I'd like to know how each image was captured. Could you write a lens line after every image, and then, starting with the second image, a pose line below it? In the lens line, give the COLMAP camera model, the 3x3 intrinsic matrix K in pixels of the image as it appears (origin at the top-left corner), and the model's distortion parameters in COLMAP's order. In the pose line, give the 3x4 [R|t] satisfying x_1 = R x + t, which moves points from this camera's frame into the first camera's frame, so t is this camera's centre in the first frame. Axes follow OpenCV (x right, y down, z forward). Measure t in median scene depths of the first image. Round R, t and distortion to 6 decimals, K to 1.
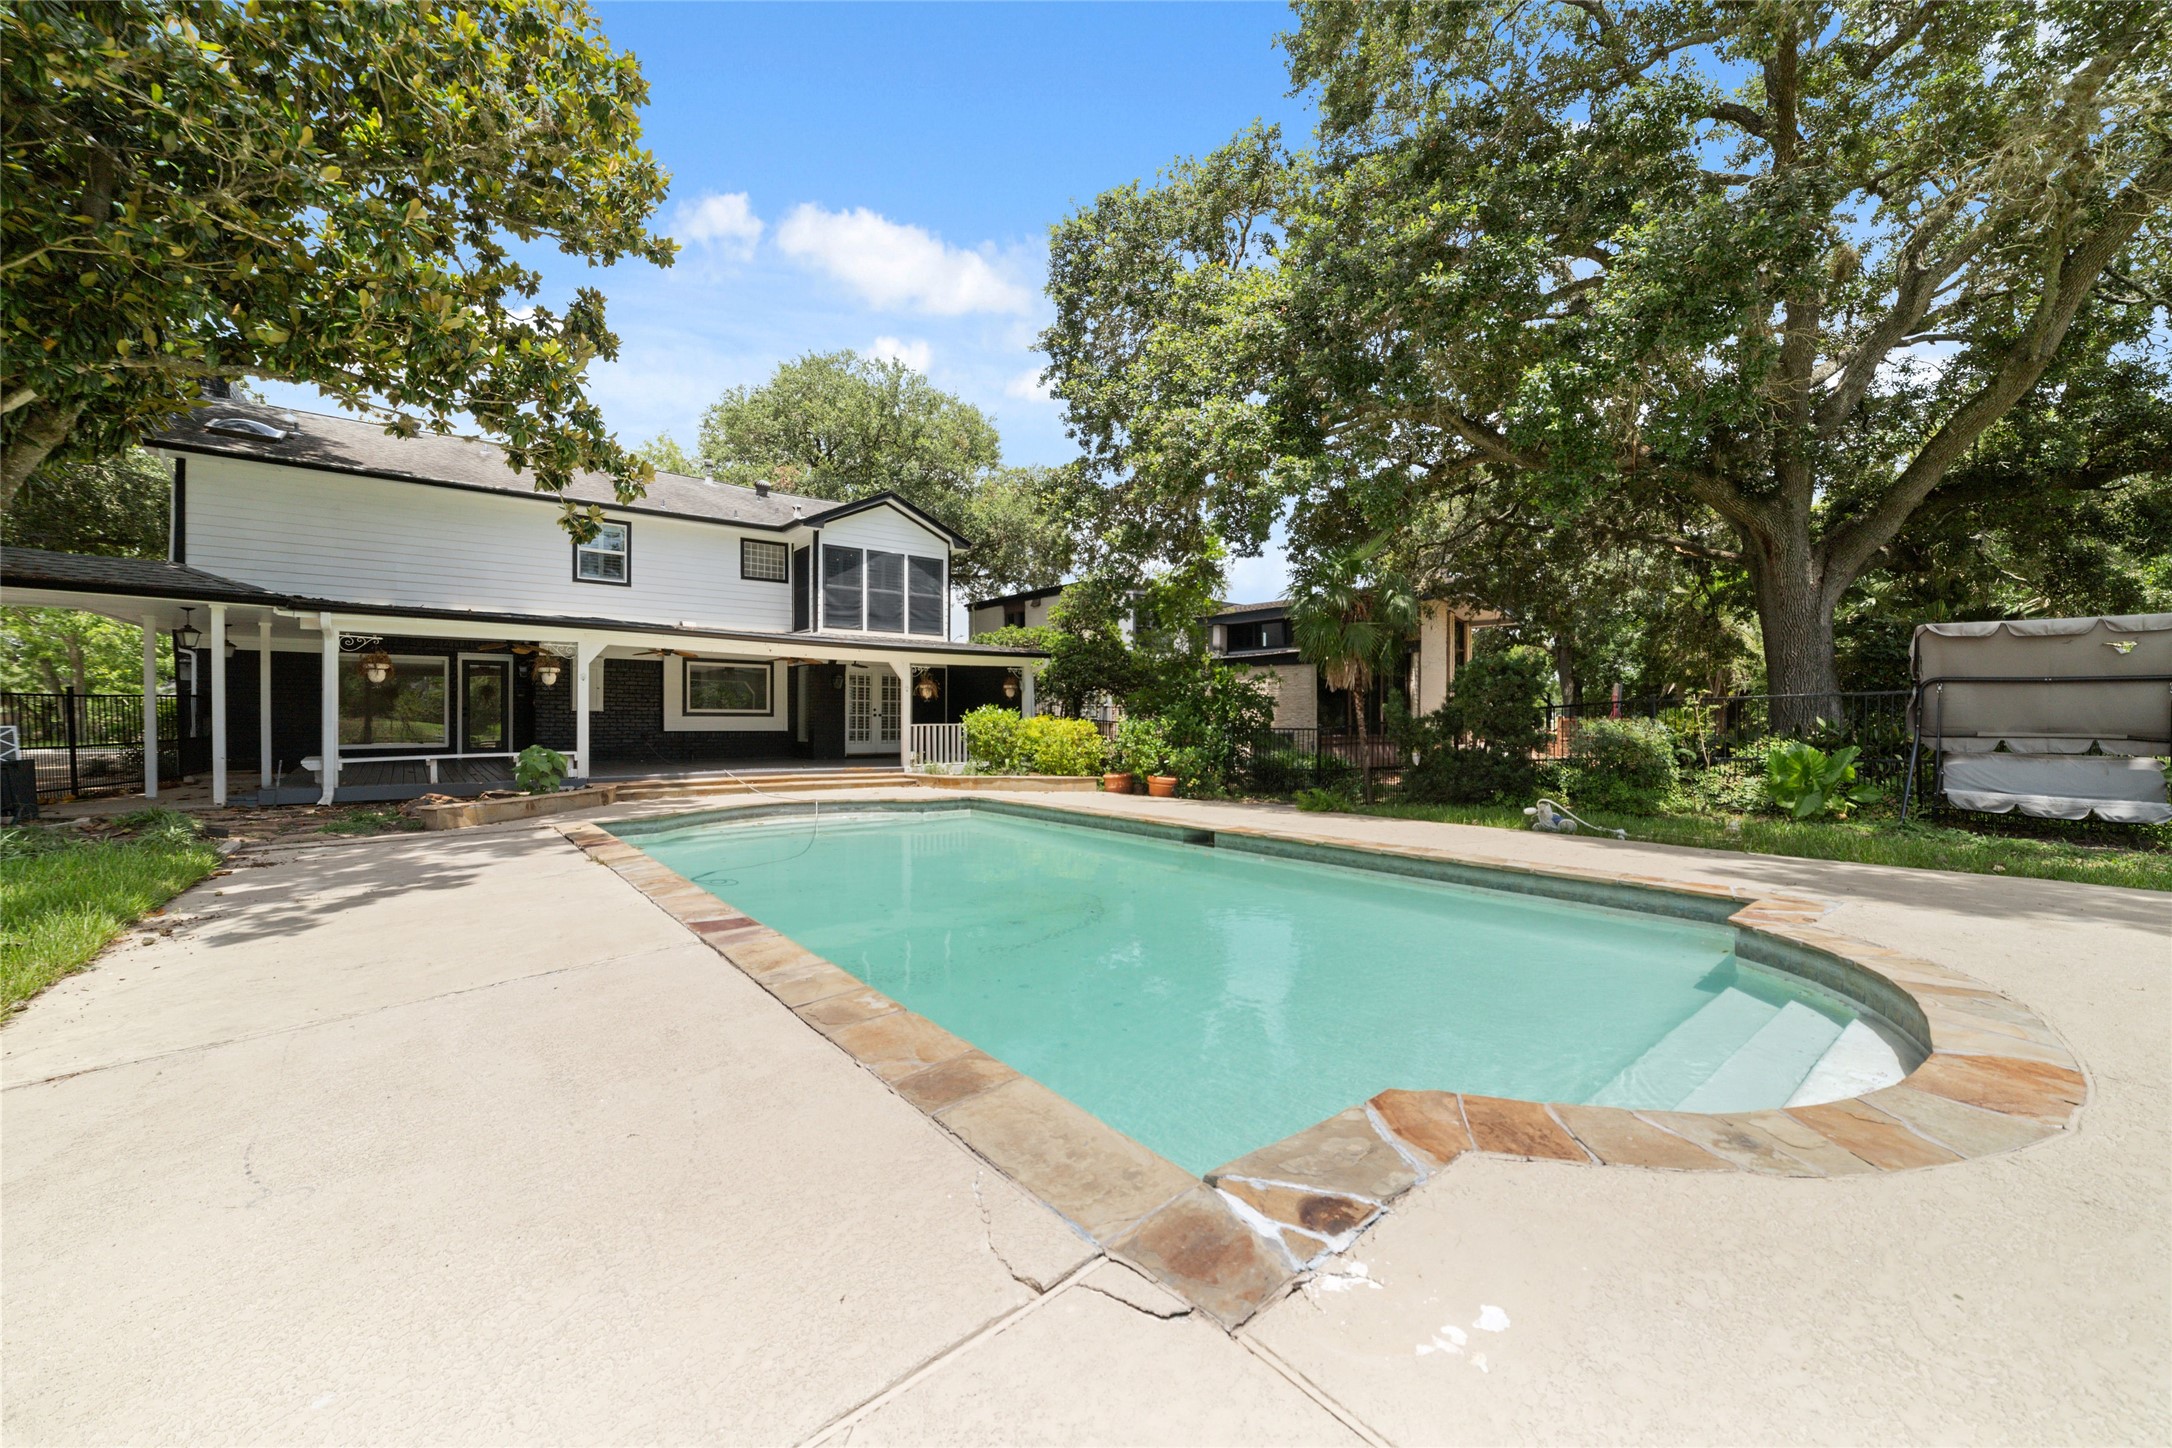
lens RADIAL K [[826.7, 0, 1081.0], [0, 826.7, 723.4], [0, 0, 1]] dist [-0.004185, 0.000186]
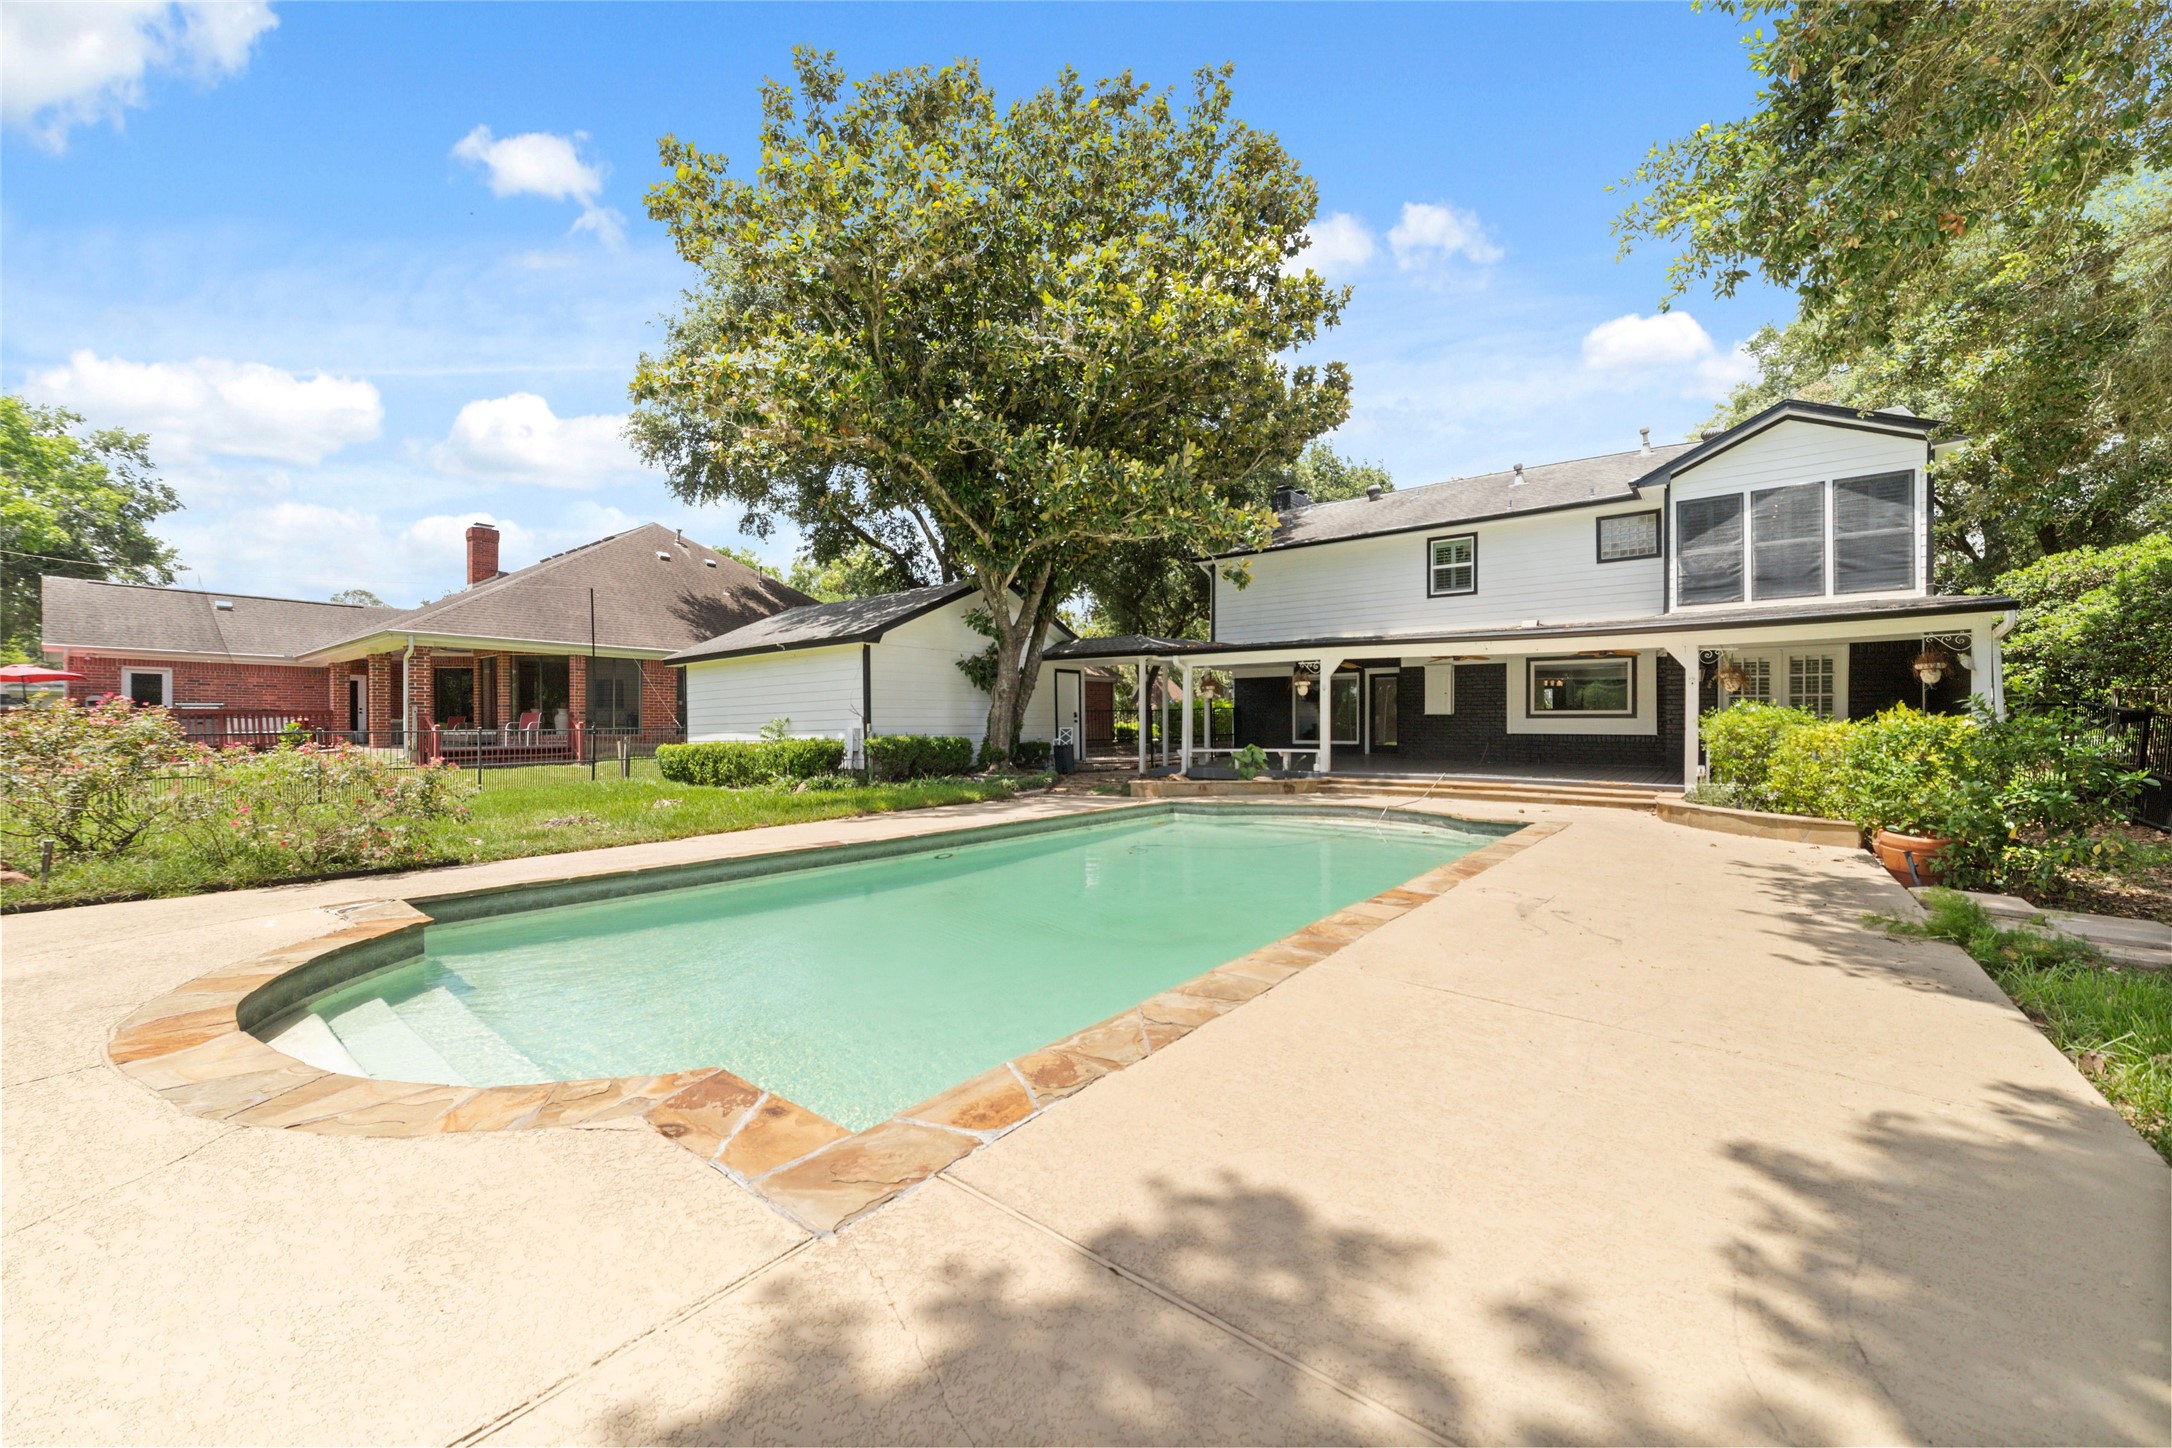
lens RADIAL K [[826.7, 0, 1079.9], [0, 826.7, 723.5], [0, 0, 1]] dist [-0.004185, 0.000186]
pose [[0.211519, 0.002498, -0.977371, 0.361967], [-0.001748, 0.999996, 0.002178, -0.004034], [0.977372, 0.001248, 0.211523, 0.286263]]
